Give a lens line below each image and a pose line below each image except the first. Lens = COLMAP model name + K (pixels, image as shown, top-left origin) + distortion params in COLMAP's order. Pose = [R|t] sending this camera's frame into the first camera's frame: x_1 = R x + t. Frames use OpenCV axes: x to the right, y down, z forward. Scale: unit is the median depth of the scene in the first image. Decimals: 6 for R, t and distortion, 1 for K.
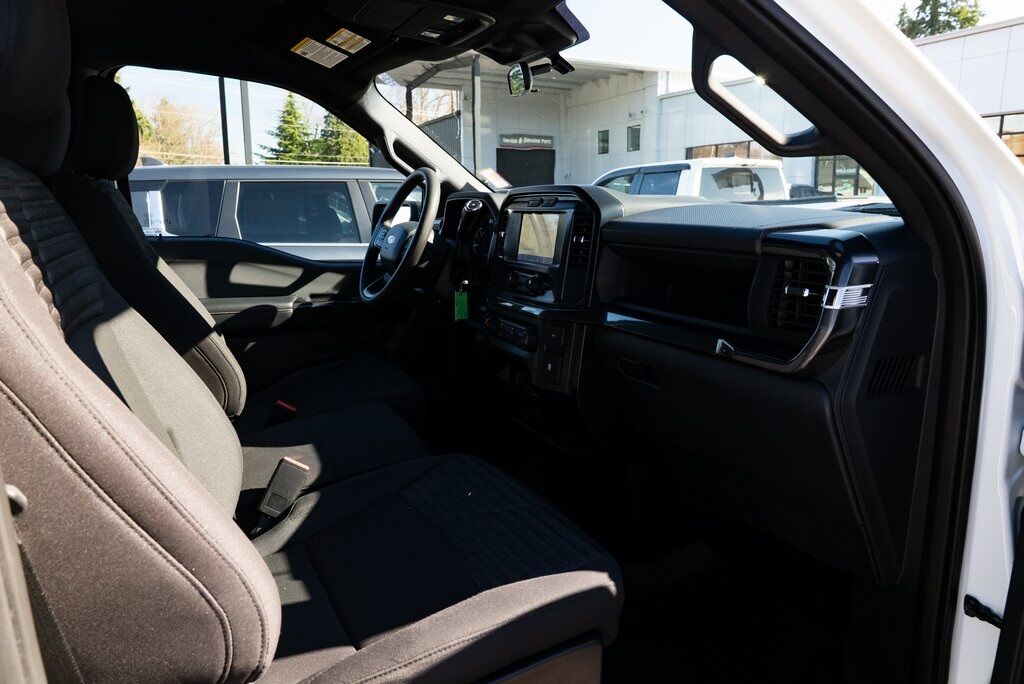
lens RADIAL K [[697.3, 0, 510.3], [0, 697.3, 342.0], [0, 0, 1]] dist [-0.029688, 0.018363]
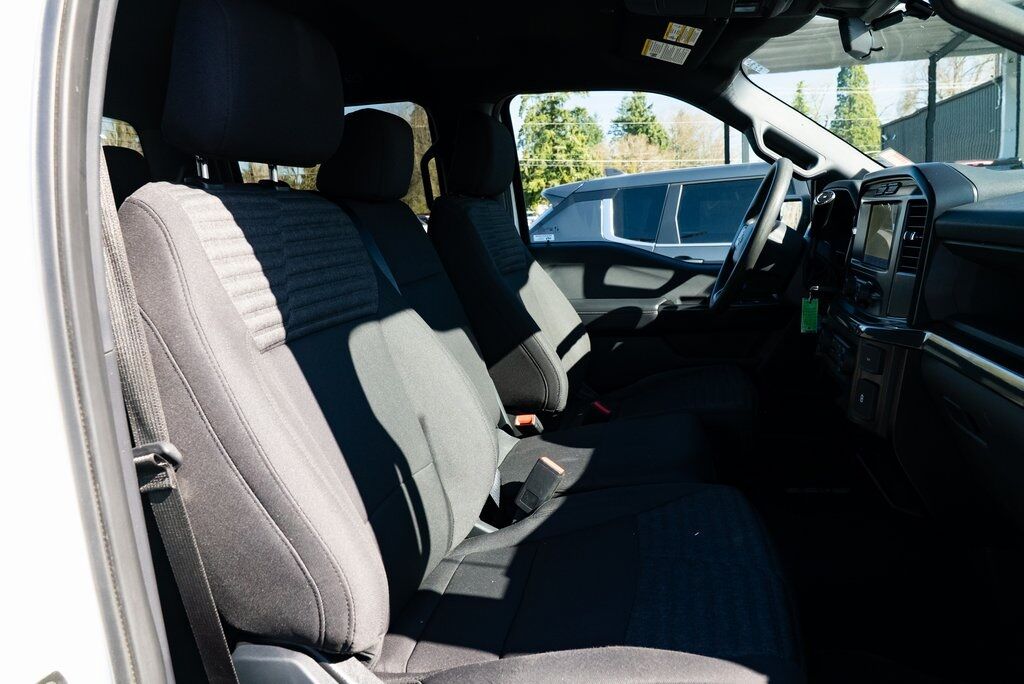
lens RADIAL K [[697.3, 0, 520.0], [0, 697.3, 337.4], [0, 0, 1]] dist [-0.029688, 0.018363]
pose [[0.781096, 0.057461, -0.621762, 0.158517], [-0.060151, 0.998050, 0.016670, -0.015027], [0.621508, 0.024379, 0.783029, 0.093608]]
